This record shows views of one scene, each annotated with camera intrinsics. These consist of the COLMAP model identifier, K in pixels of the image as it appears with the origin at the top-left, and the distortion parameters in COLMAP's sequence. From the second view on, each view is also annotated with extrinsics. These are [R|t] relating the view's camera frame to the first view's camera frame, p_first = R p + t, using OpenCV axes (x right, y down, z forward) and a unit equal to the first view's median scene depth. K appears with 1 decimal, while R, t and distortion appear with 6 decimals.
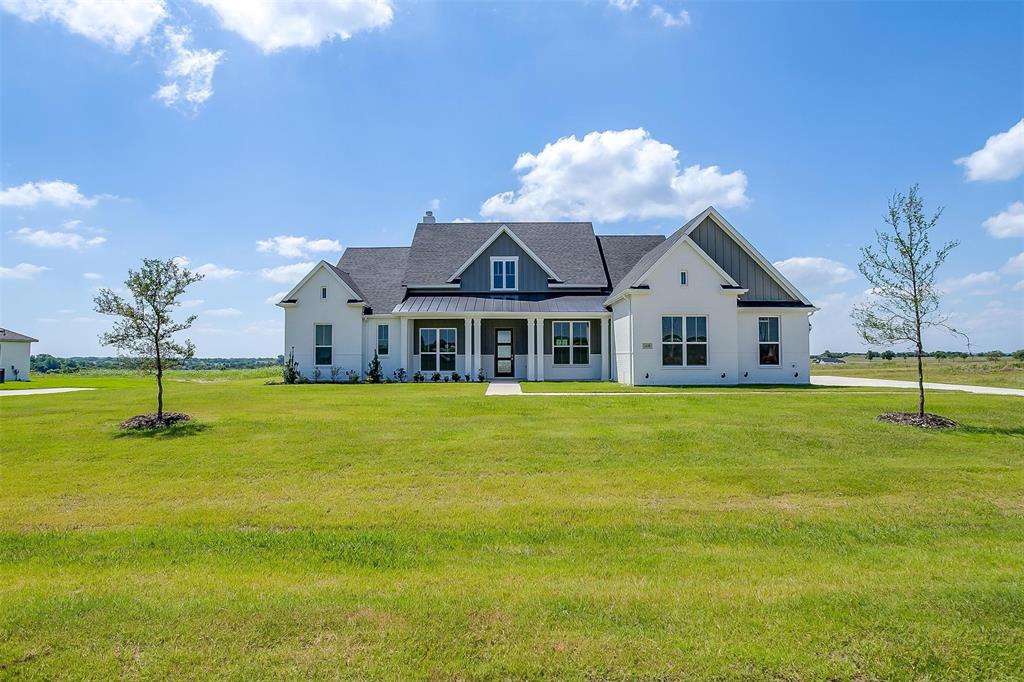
lens RADIAL K [[562.3, 0, 513.4], [0, 562.3, 343.0], [0, 0, 1]] dist [-0.023043, -0.000403]
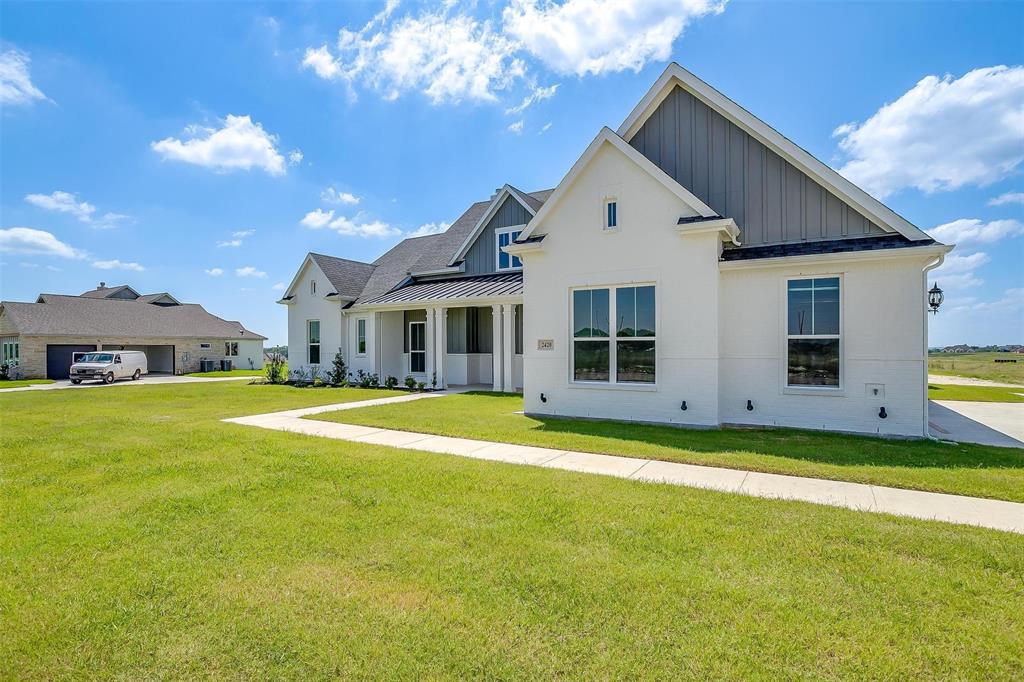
lens RADIAL K [[507.7, 0, 510.3], [0, 507.7, 345.6], [0, 0, 1]] dist [-0.038660, 0.020765]
pose [[0.850702, -0.001391, -0.525646, 0.383541], [0.012841, 0.999753, 0.018136, -0.002863], [0.525491, -0.022178, 0.850510, 0.447059]]
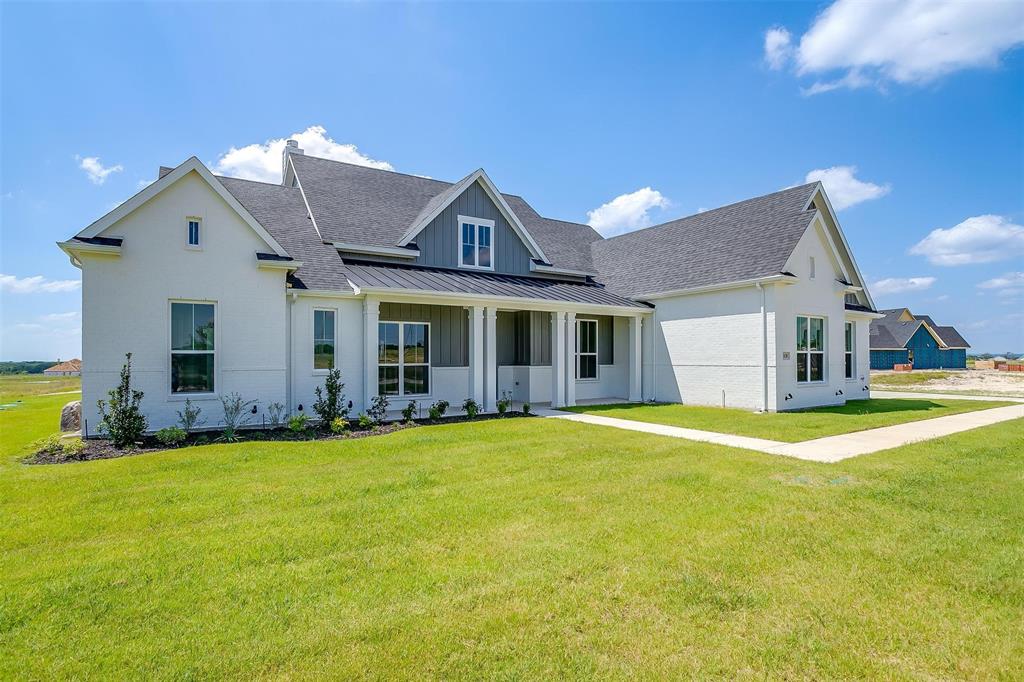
lens RADIAL K [[507.7, 0, 504.3], [0, 507.7, 353.9], [0, 0, 1]] dist [-0.038660, 0.020765]
pose [[0.842408, 0.004702, 0.538820, -0.340987], [-0.011127, 0.999900, 0.008672, 0.001154], [-0.538725, -0.013301, 0.842376, 0.526243]]
